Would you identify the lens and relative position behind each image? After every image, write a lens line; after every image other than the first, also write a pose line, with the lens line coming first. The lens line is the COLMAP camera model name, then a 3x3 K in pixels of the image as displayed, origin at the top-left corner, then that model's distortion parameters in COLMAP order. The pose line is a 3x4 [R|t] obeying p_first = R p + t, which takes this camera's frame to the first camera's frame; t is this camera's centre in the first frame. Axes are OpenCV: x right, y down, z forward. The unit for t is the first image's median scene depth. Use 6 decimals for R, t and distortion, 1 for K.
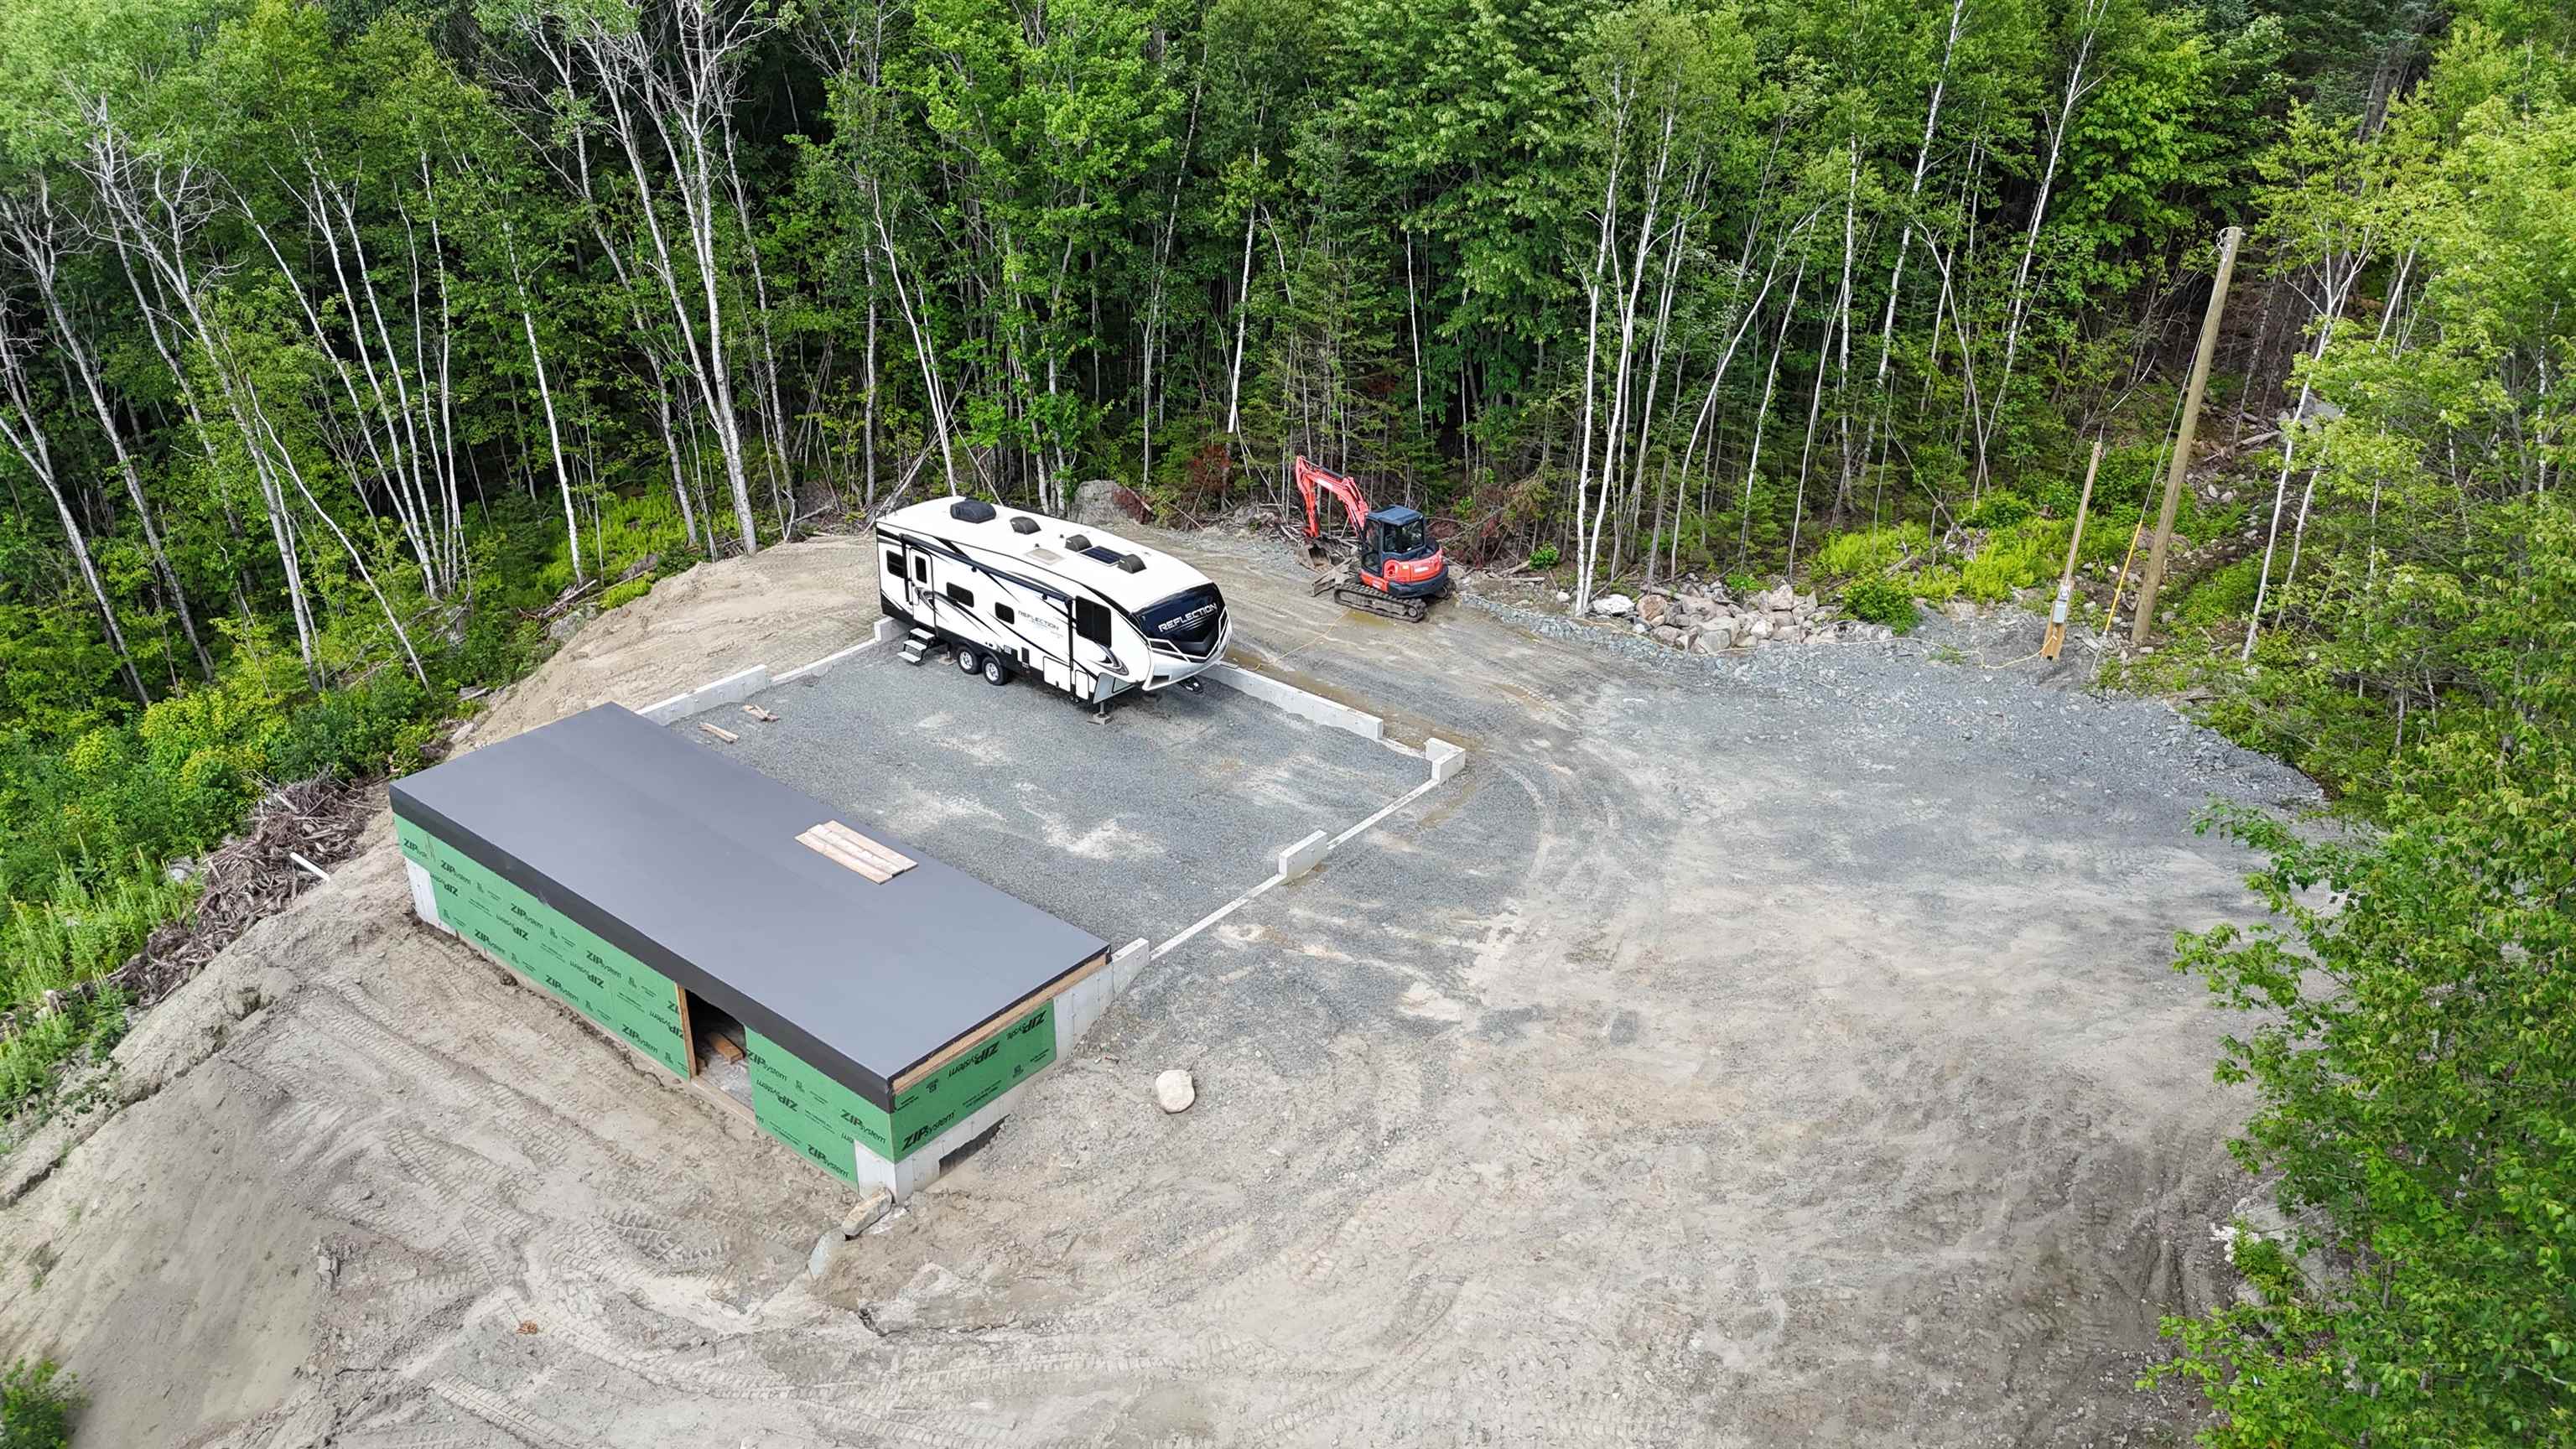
lens RADIAL K [[1894.4, 0, 1294.2], [0, 1894.4, 719.0], [0, 0, 1]] dist [0.068448, -0.067910]
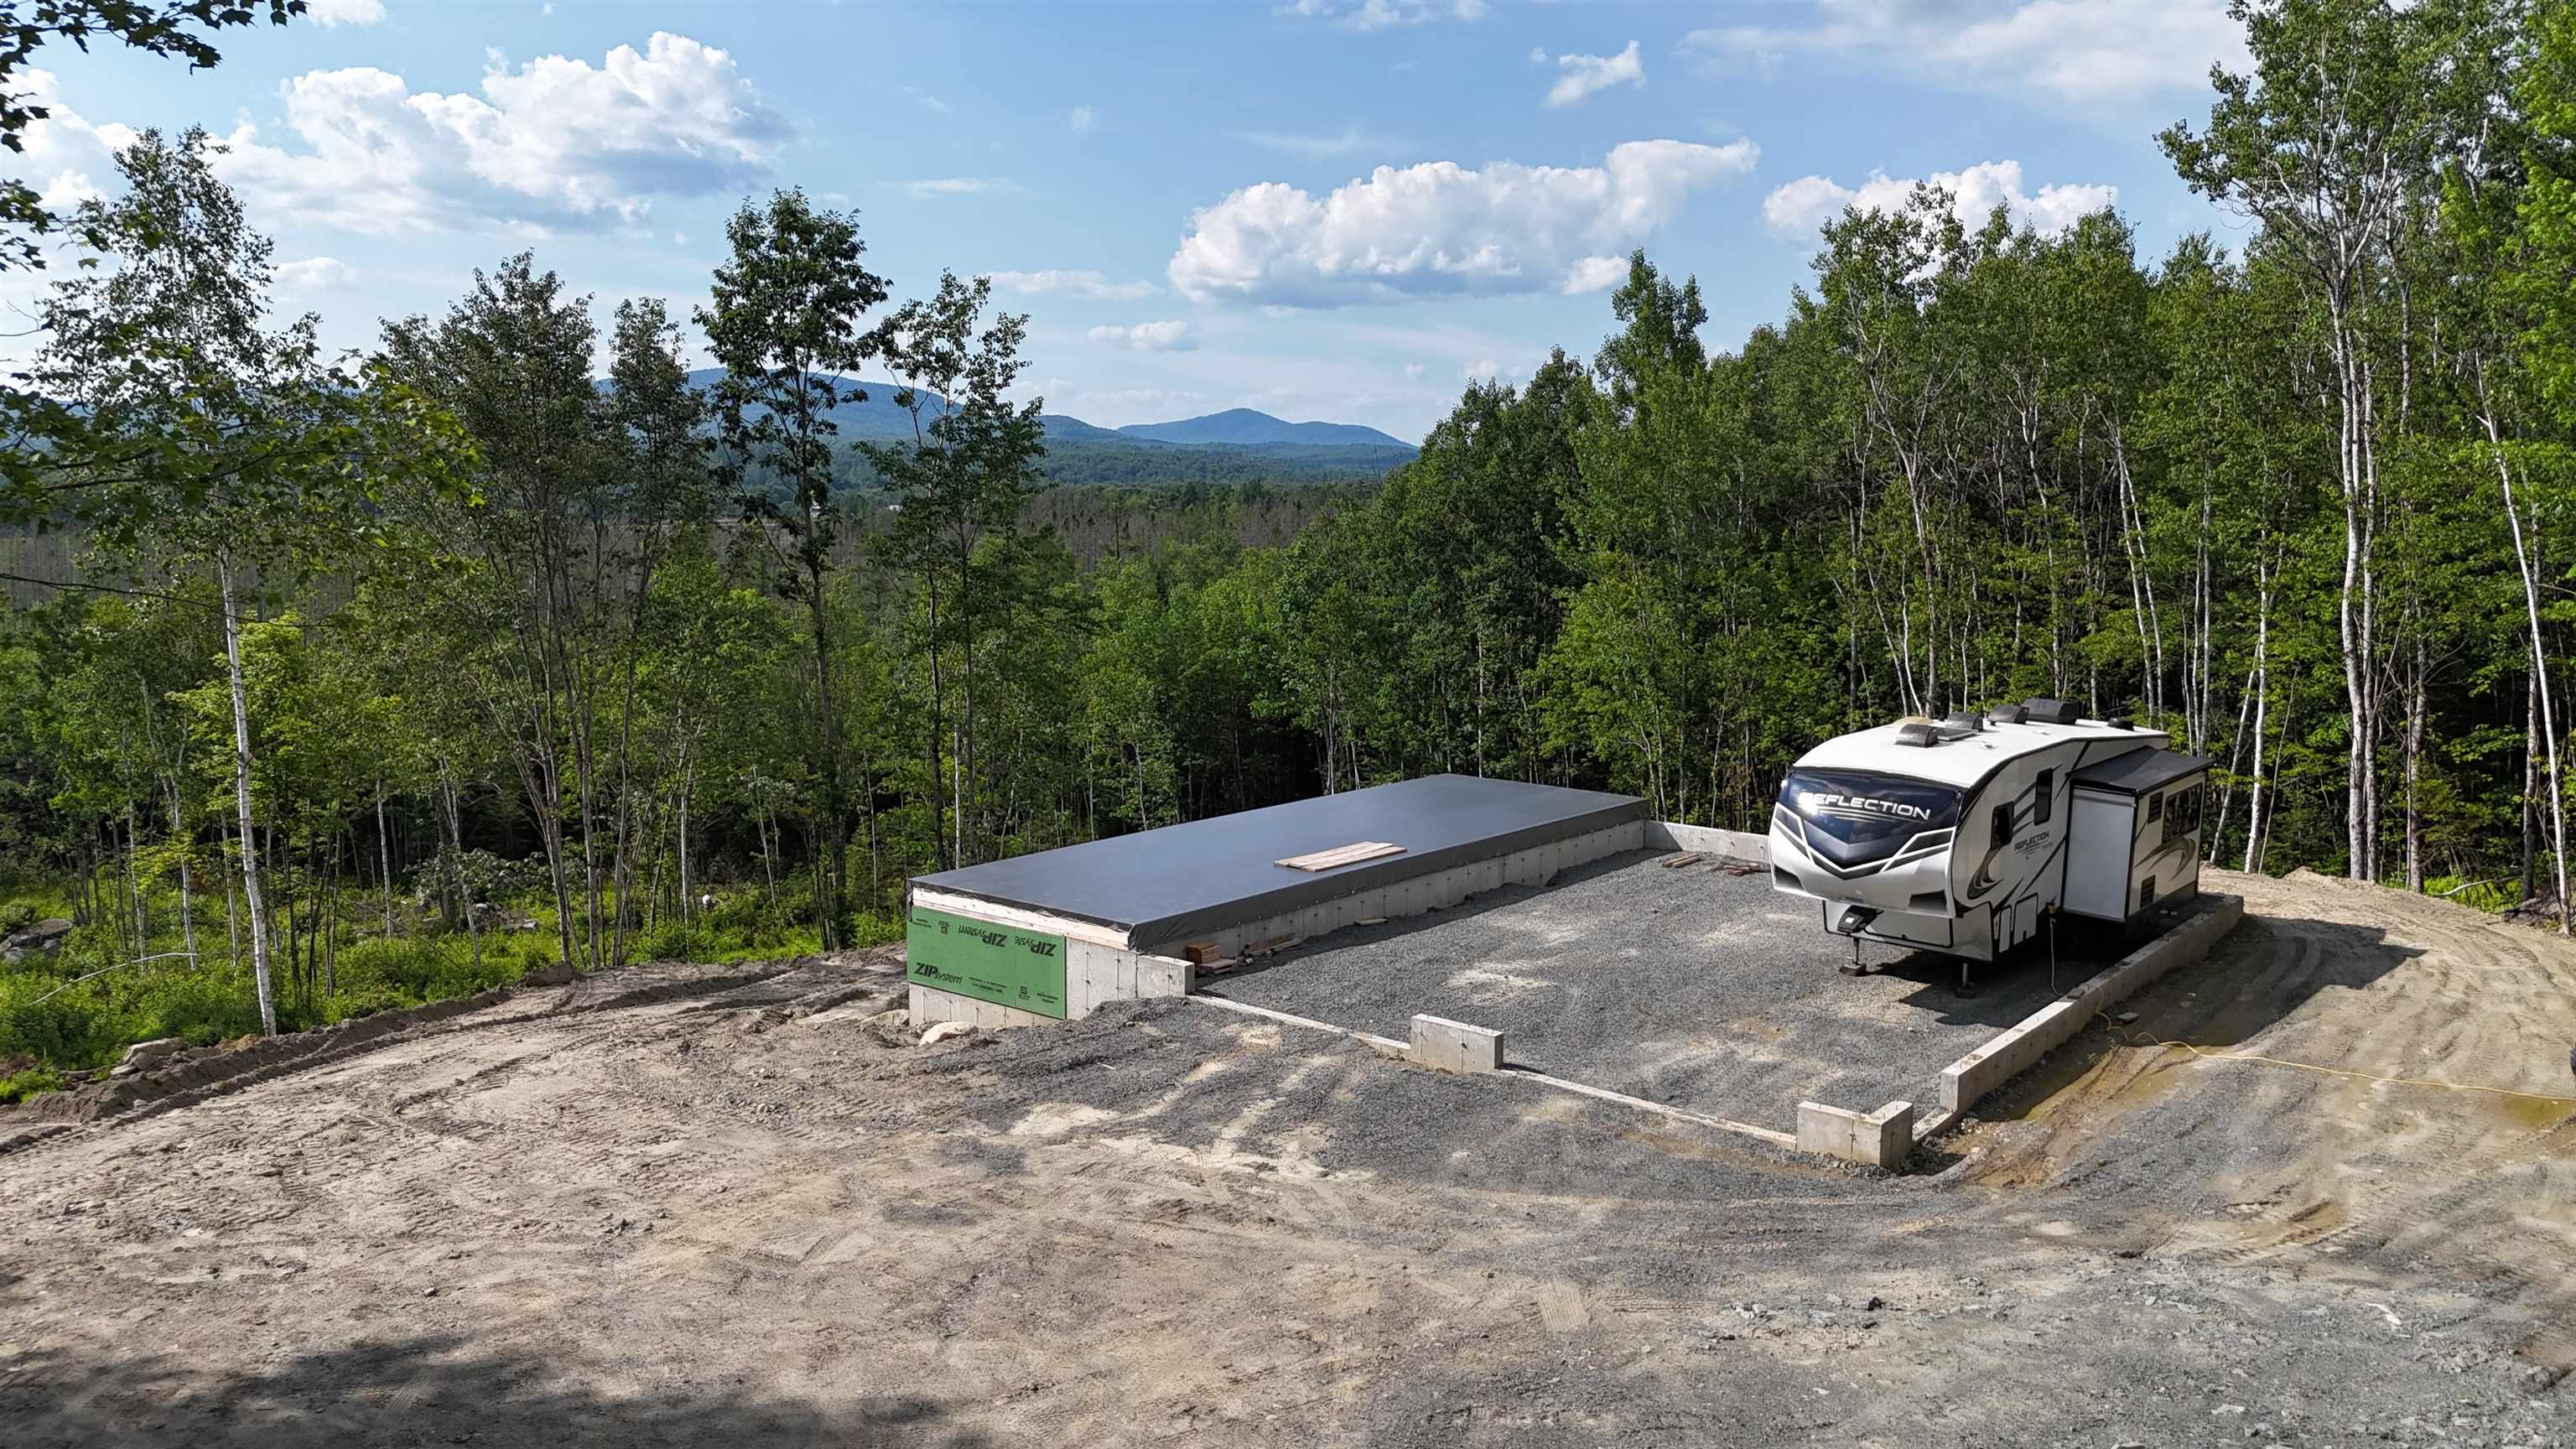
lens RADIAL K [[1894.4, 0, 1292.1], [0, 1894.4, 722.9], [0, 0, 1]] dist [0.068448, -0.067910]
pose [[-0.006622, 0.109707, -0.993942, 0.547084], [-0.446608, 0.888999, 0.101099, -0.055222], [0.894705, 0.444572, 0.043109, 0.769784]]
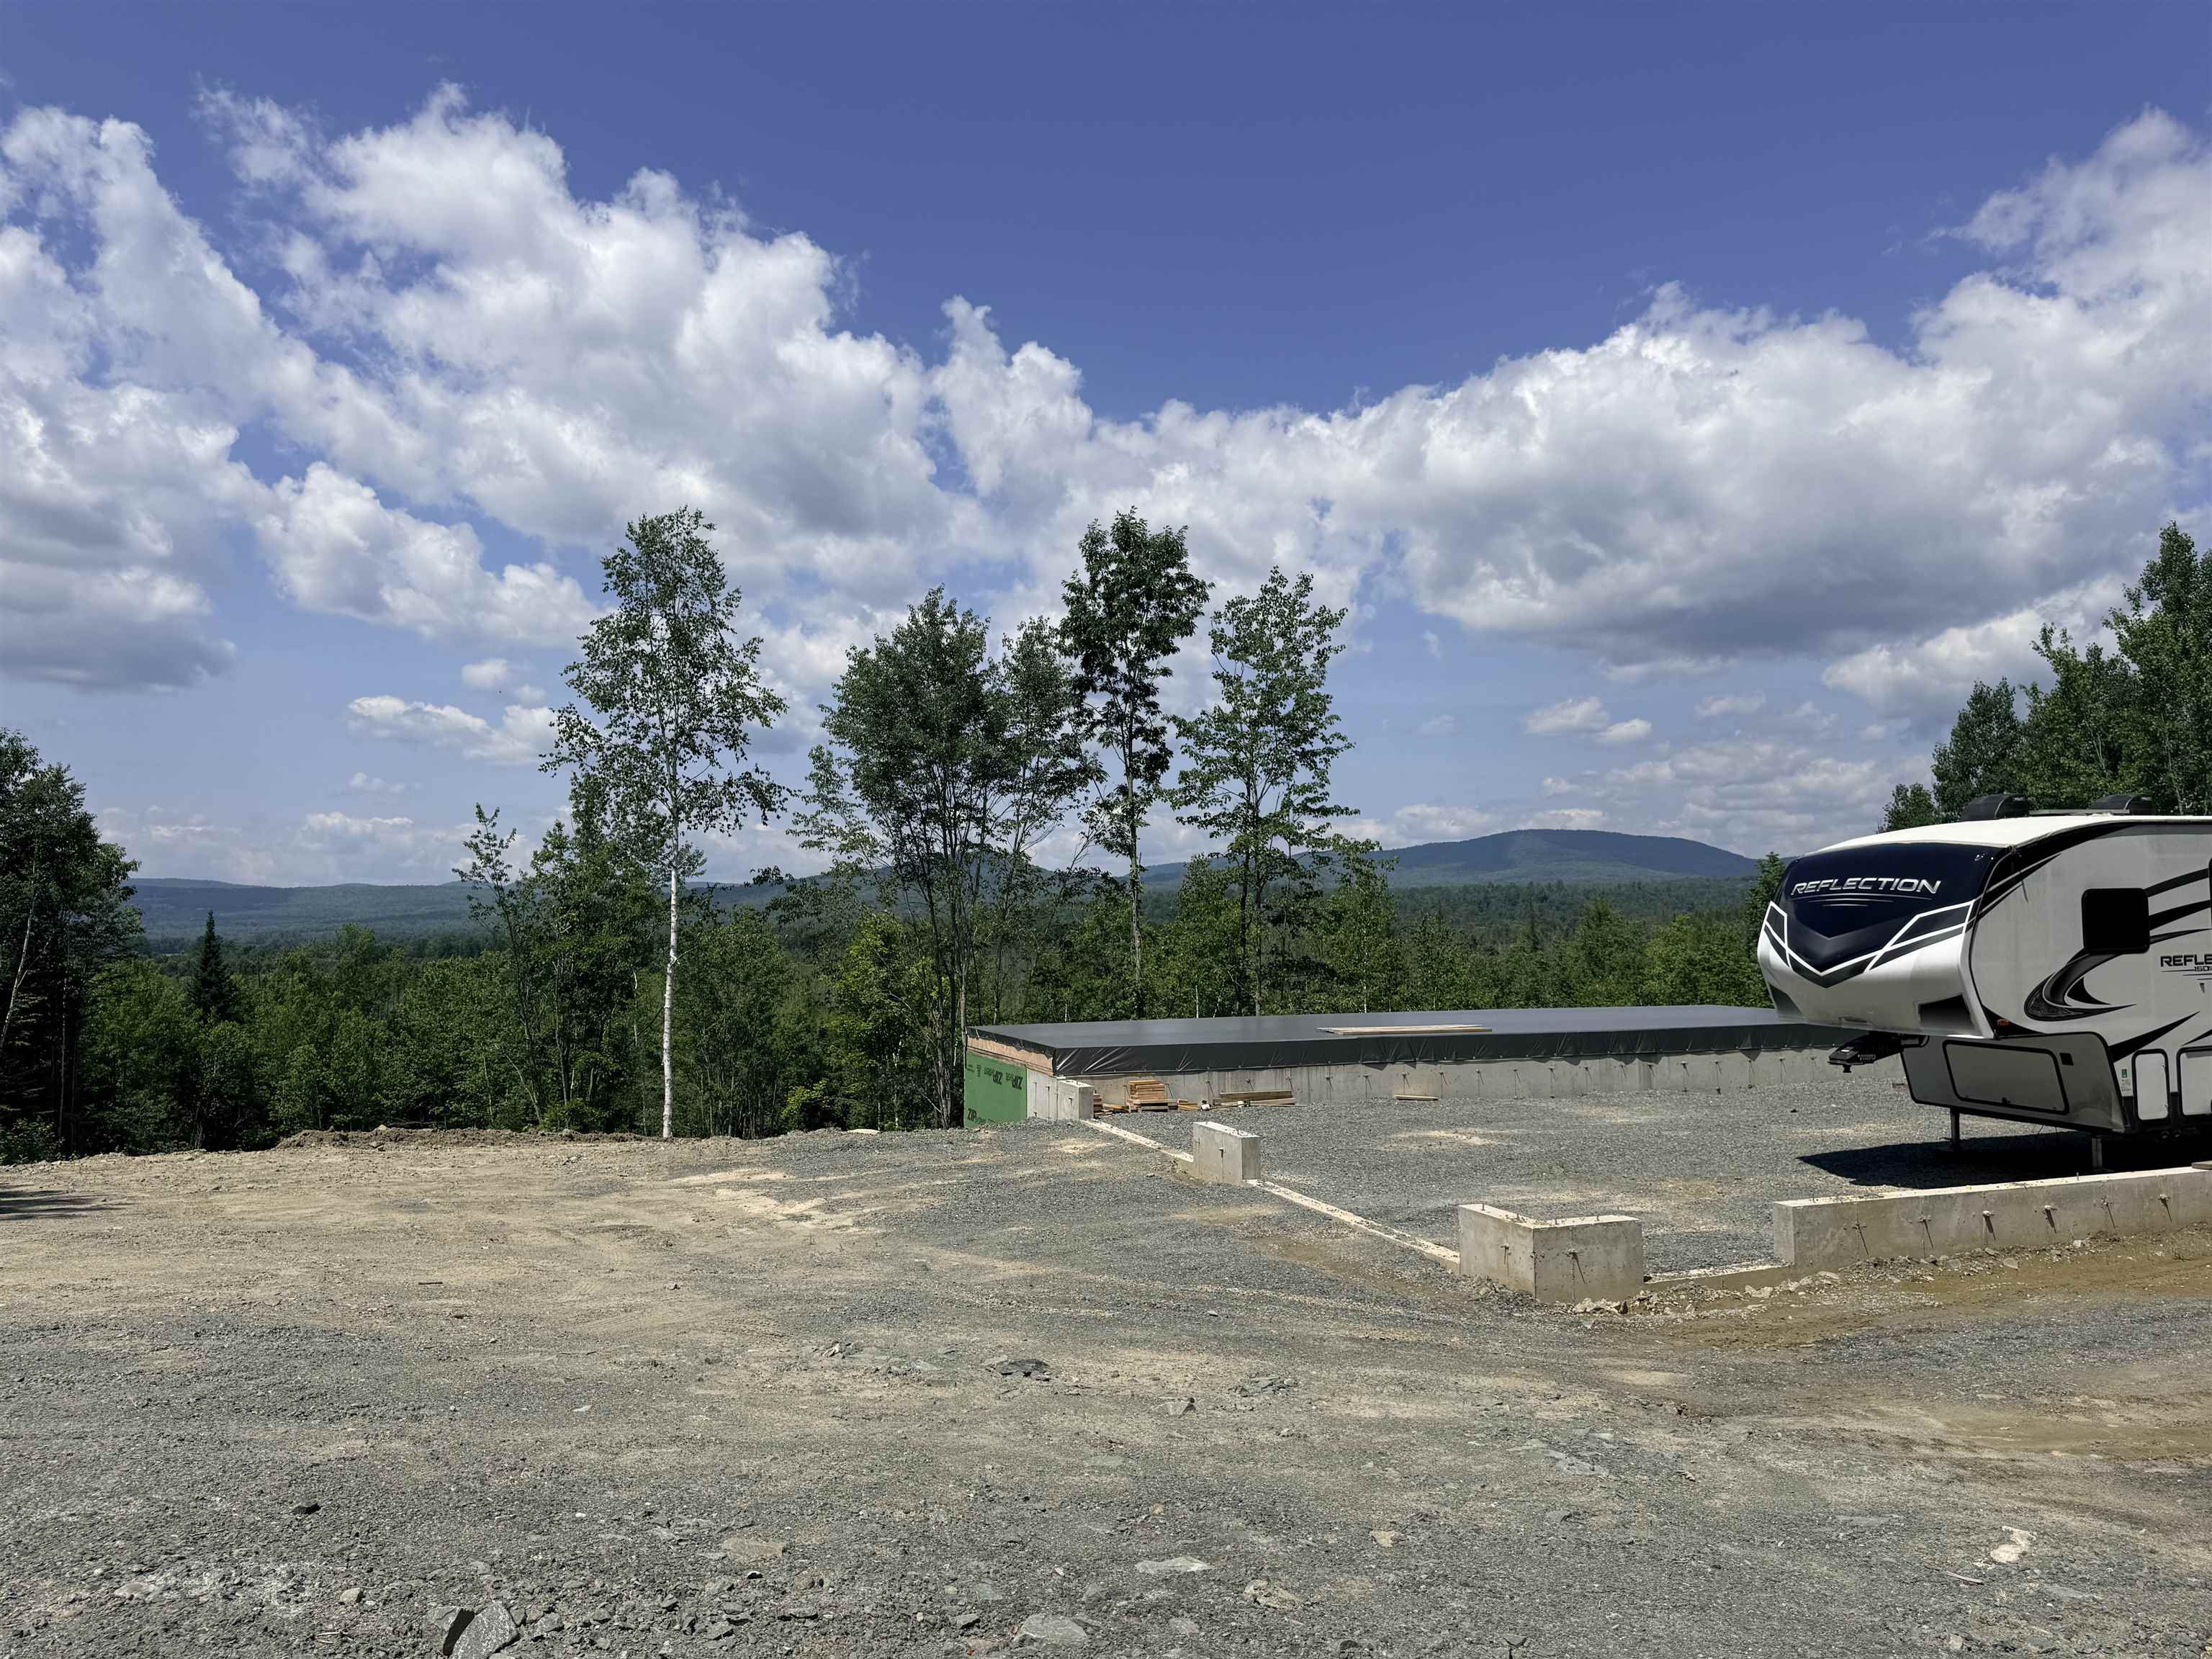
lens RADIAL K [[1559.2, 0, 1116.8], [0, 1559.2, 834.9], [0, 0, 1]] dist [0.053932, 0.001103]
pose [[-0.519971, -0.059862, -0.852083, 0.340045], [-0.374257, 0.912660, 0.164267, -0.058155], [0.767829, 0.404312, -0.496961, 1.013751]]
